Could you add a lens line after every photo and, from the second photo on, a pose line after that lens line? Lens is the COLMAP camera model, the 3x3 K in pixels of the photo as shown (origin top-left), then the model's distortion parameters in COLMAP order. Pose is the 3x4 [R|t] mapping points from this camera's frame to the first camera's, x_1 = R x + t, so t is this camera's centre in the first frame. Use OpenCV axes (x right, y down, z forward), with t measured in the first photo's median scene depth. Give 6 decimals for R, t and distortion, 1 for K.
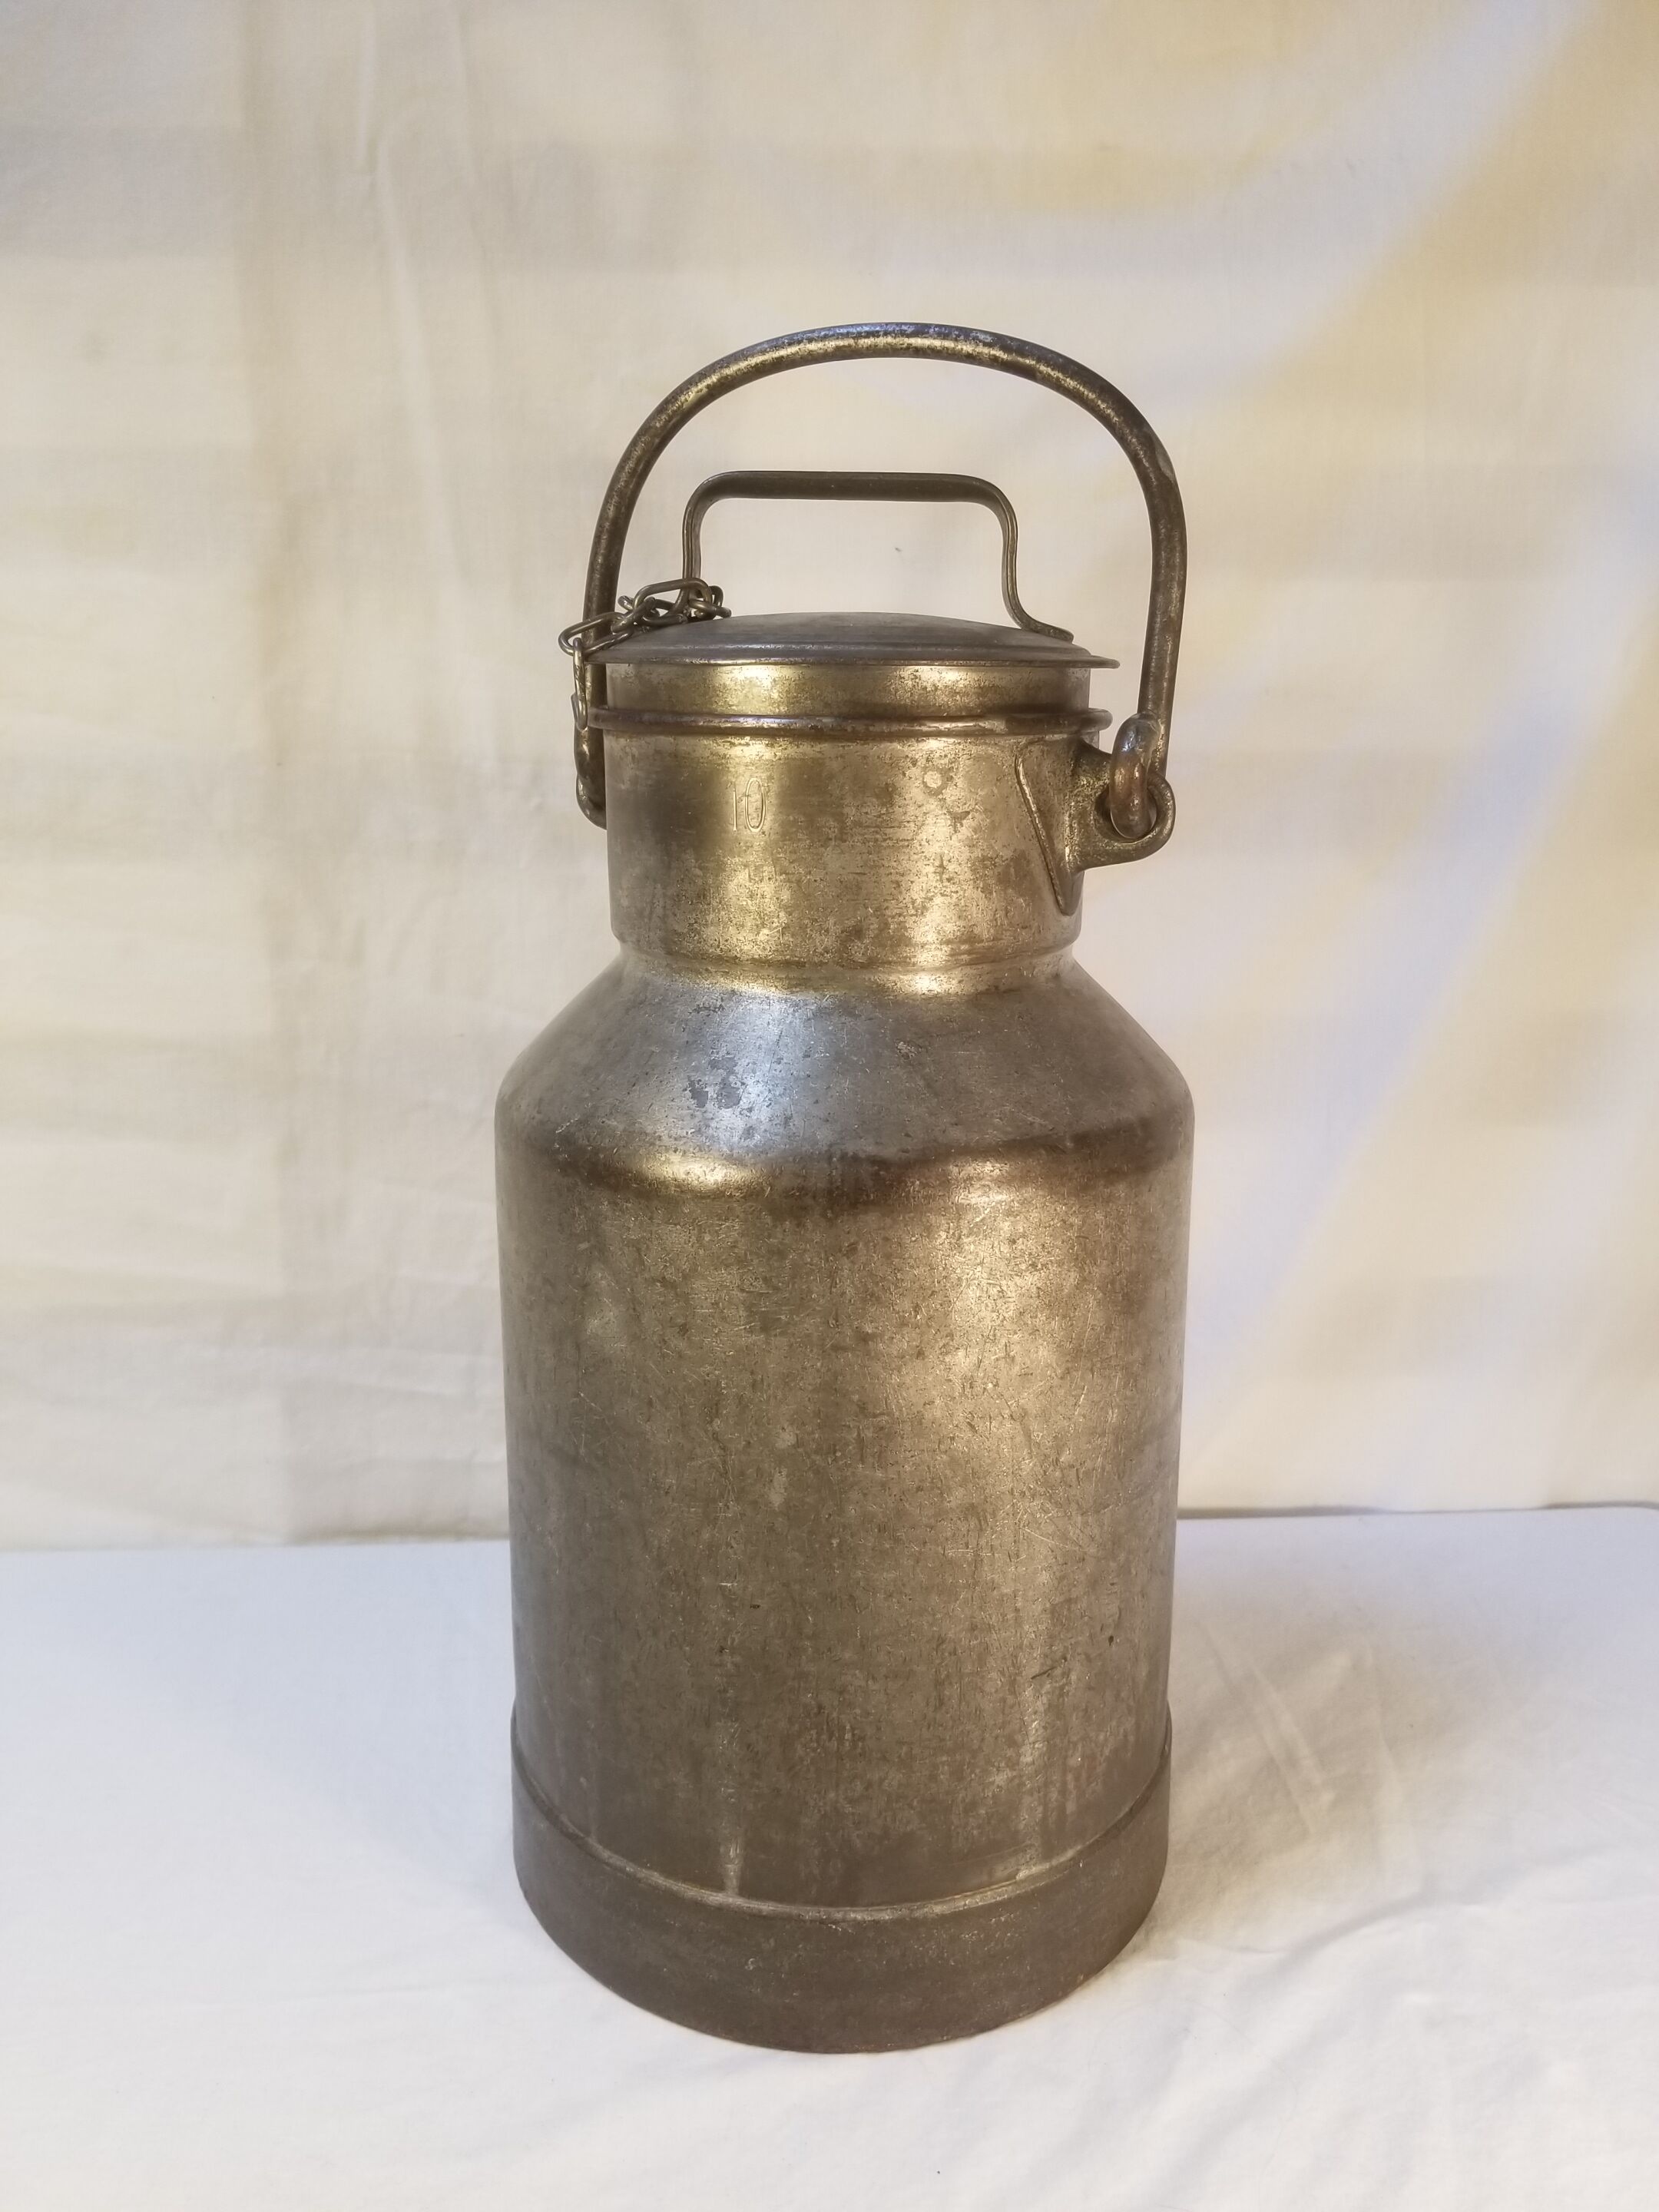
lens RADIAL K [[1676.5, 0, 837.1], [0, 1676.5, 1043.0], [0, 0, 1]] dist [0.079511, -0.185418]
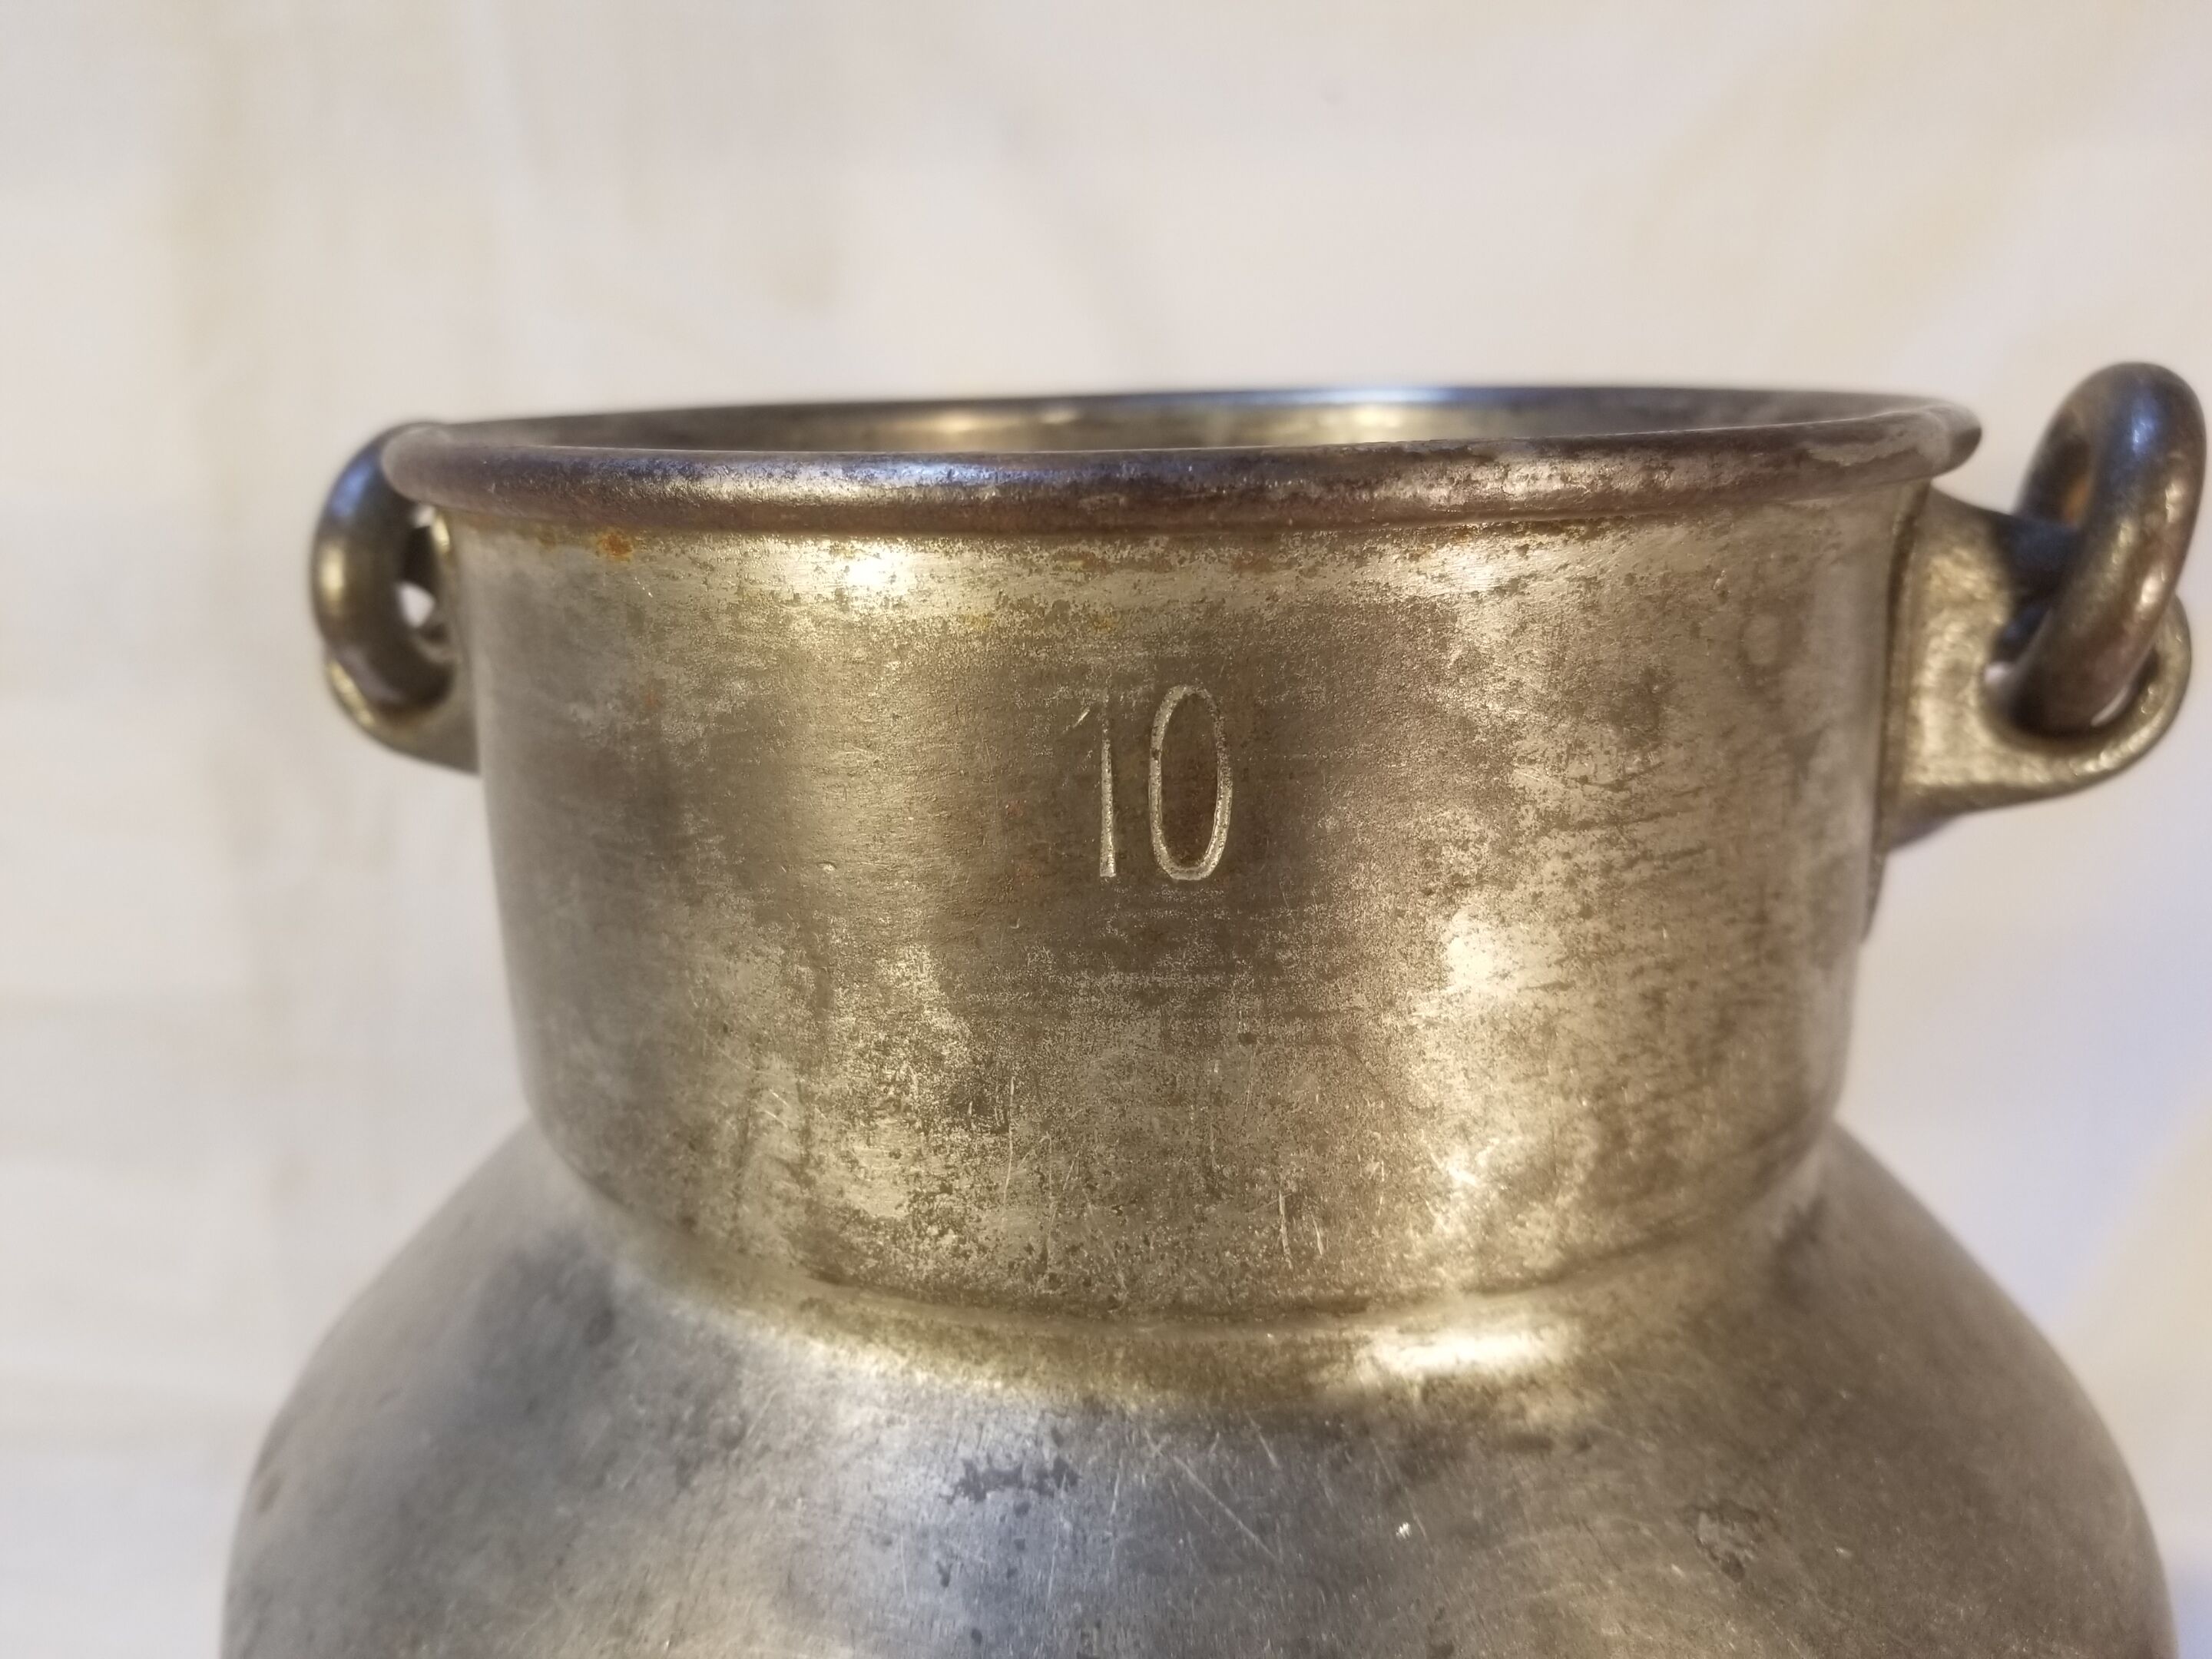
lens RADIAL K [[1738.3, 0, 1054.6], [0, 1738.3, 838.9], [0, 0, 1]] dist [0.105978, -0.224341]
pose [[0.952322, -0.106733, 0.285816, -0.146681], [0.090116, 0.993418, 0.070712, -0.152196], [-0.291482, -0.041584, 0.955672, 0.730766]]
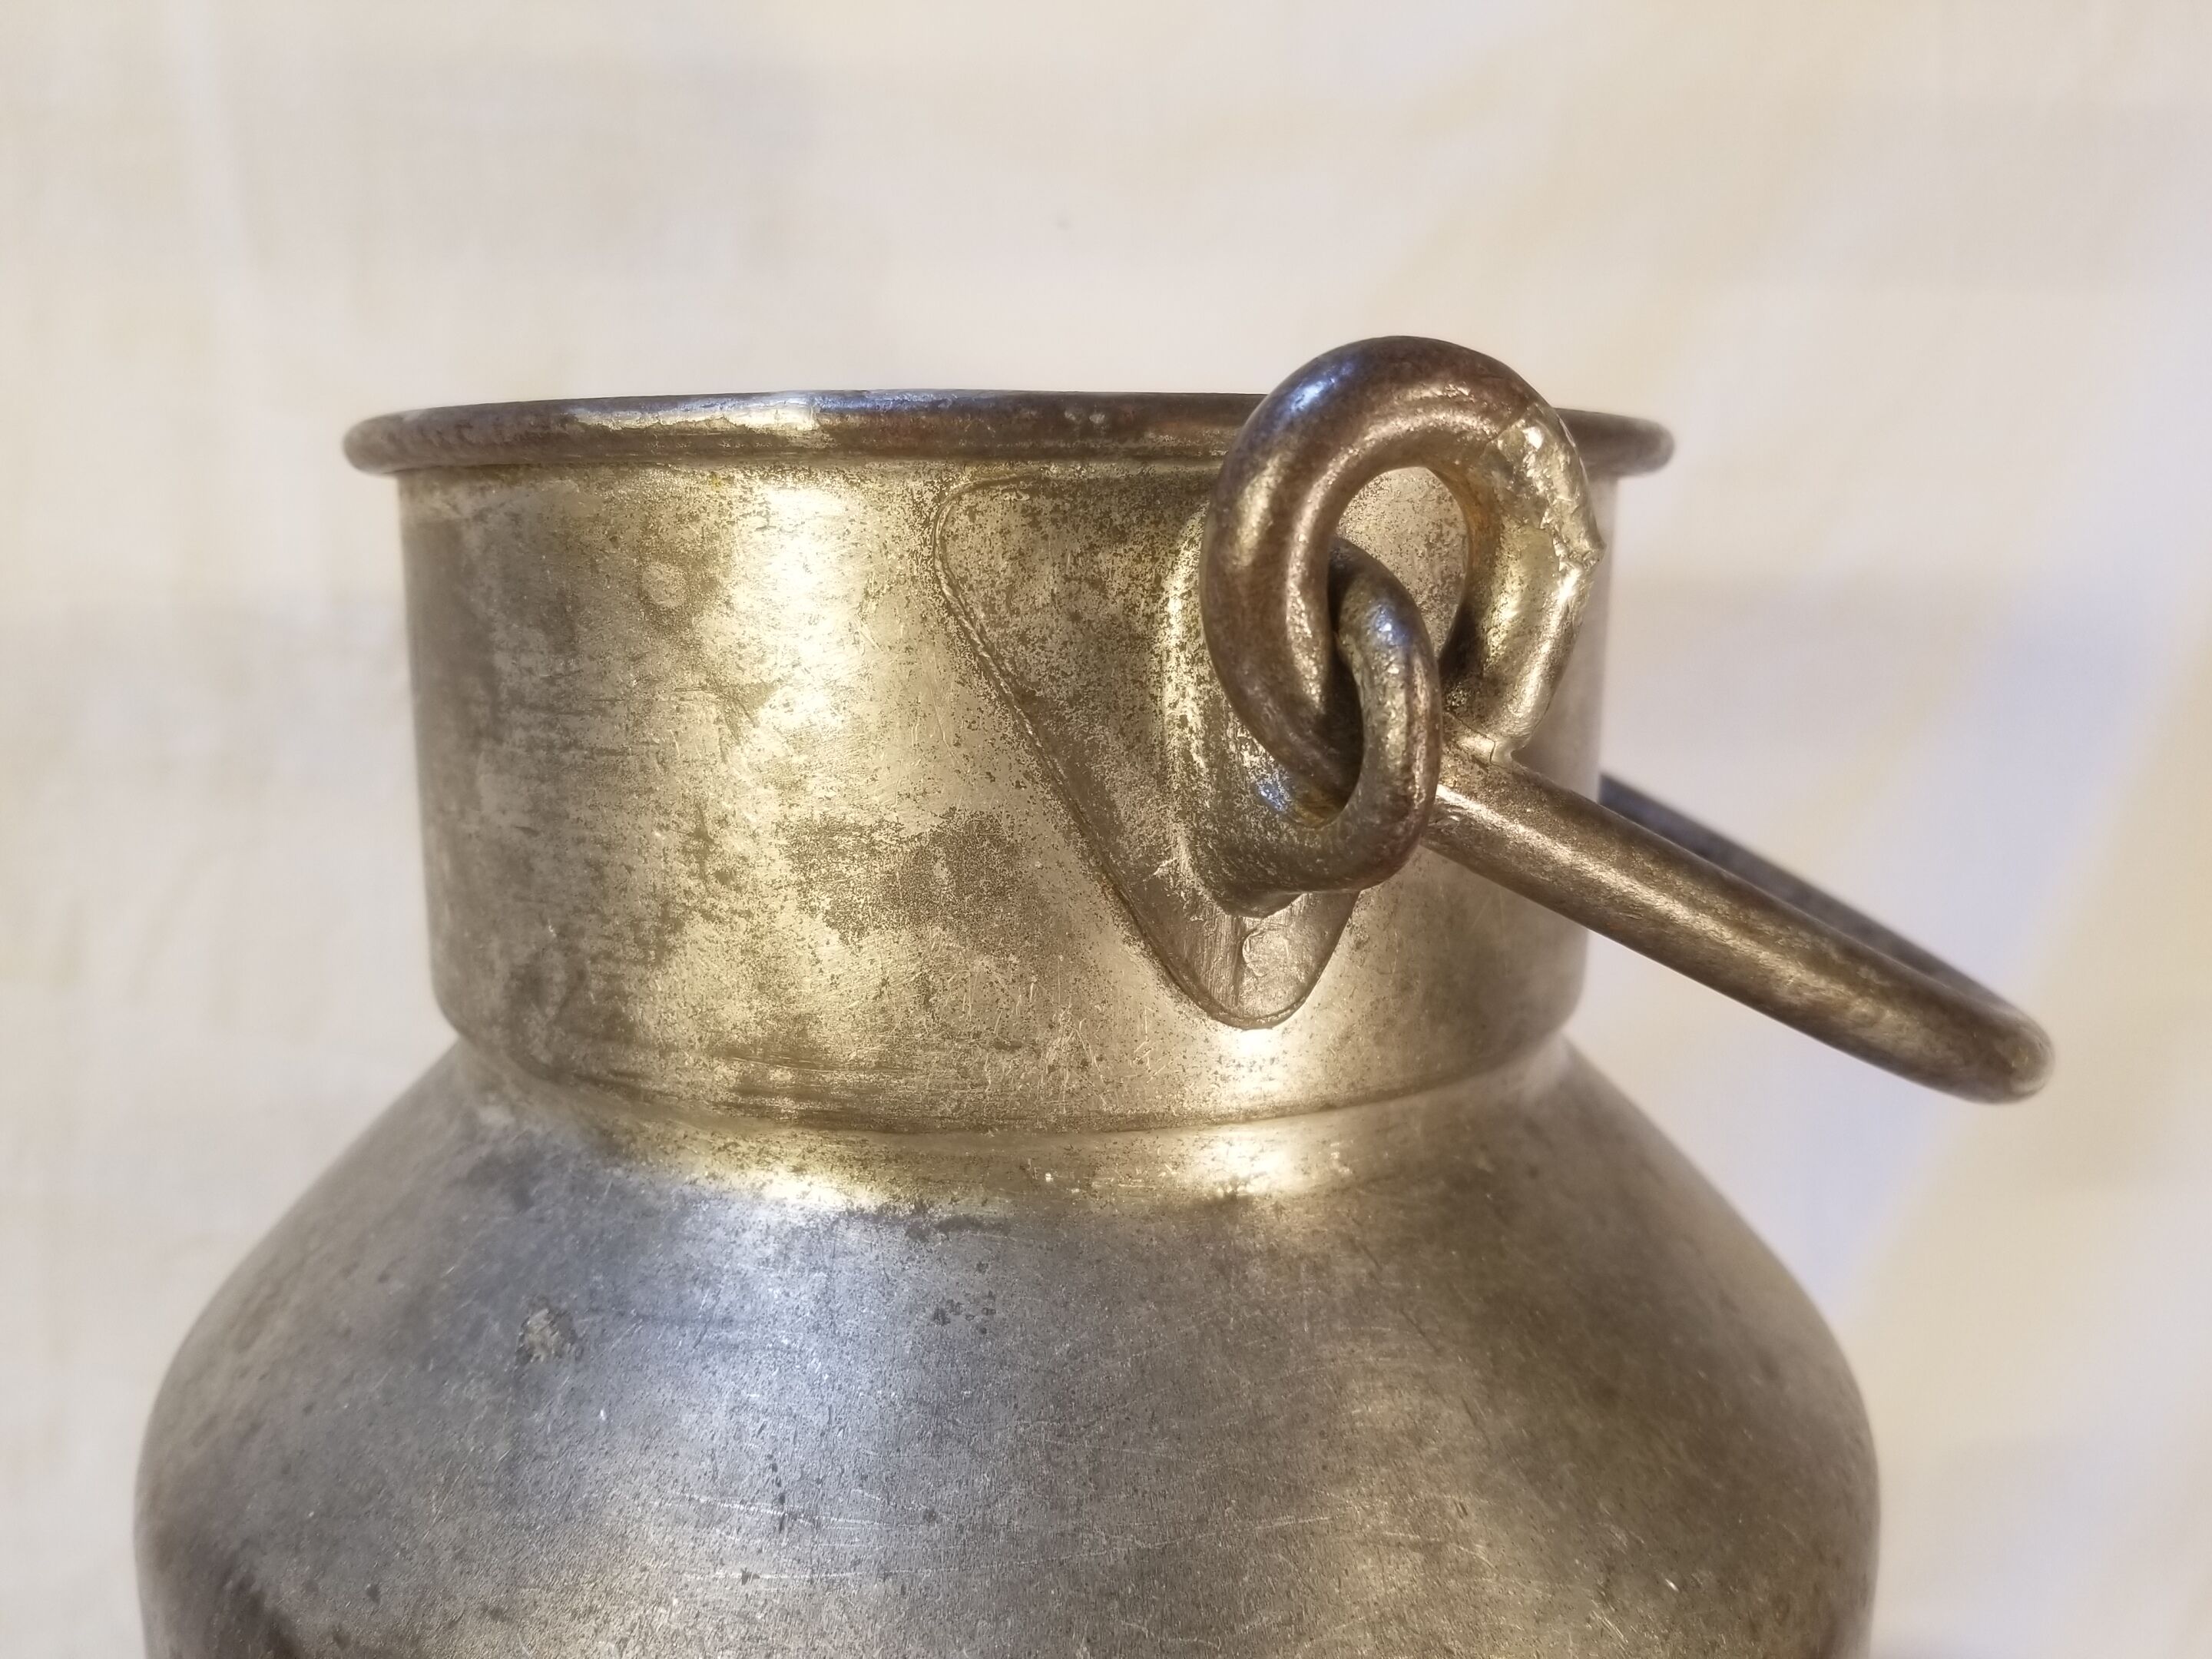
lens RADIAL K [[1705.6, 0, 1106.0], [0, 1705.6, 829.5], [0, 0, 1]] dist [0.113821, -0.251232]
pose [[0.749447, 0.107436, -0.653289, 0.353768], [-0.142425, 0.989805, -0.000611, -0.117566], [0.646563, 0.093503, 0.757108, 0.781448]]
